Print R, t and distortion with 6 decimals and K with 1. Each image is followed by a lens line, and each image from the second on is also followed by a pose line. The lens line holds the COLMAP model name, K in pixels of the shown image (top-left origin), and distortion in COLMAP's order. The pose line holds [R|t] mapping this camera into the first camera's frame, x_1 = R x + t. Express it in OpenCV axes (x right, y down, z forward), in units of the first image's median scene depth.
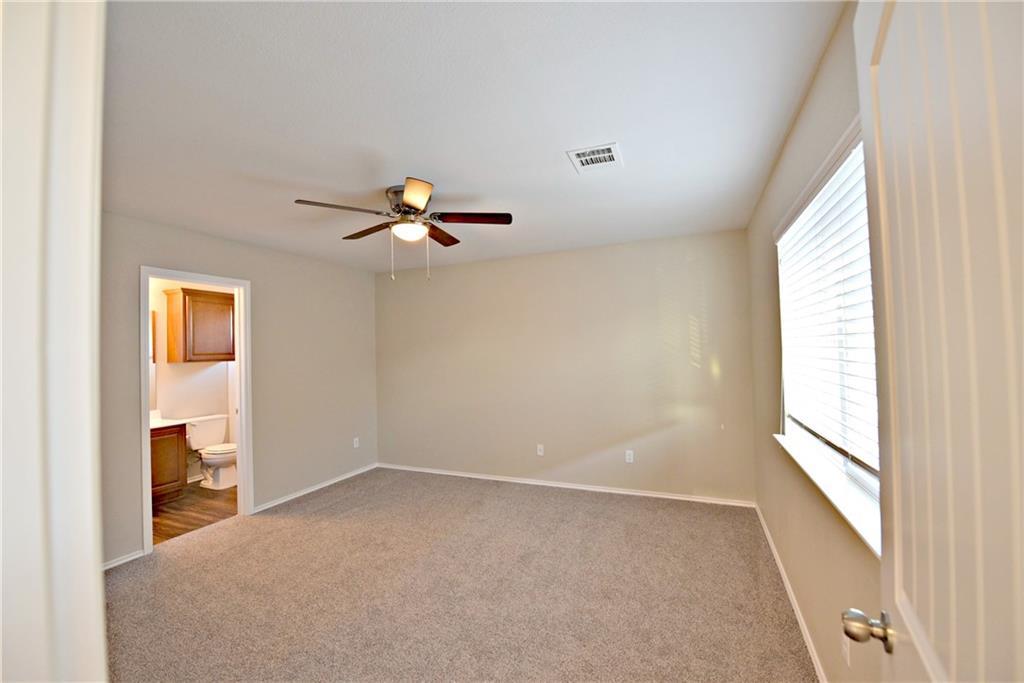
lens RADIAL K [[405.8, 0, 517.1], [0, 405.8, 340.0], [0, 0, 1]] dist [-0.016685, -0.002953]
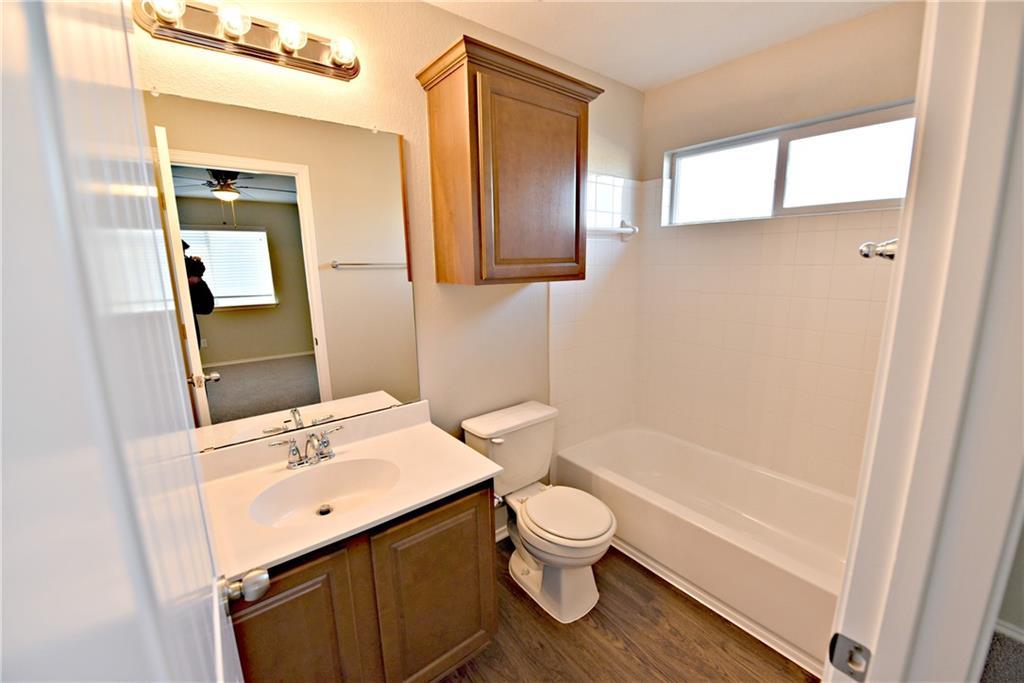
lens RADIAL K [[405.8, 0, 517.1], [0, 405.8, 340.0], [0, 0, 1]] dist [-0.016685, -0.002953]
pose [[0.883505, 0.085738, -0.460509, -0.626220], [0.007691, 0.980319, 0.197270, 0.033751], [0.468359, -0.177831, 0.865457, 0.694808]]
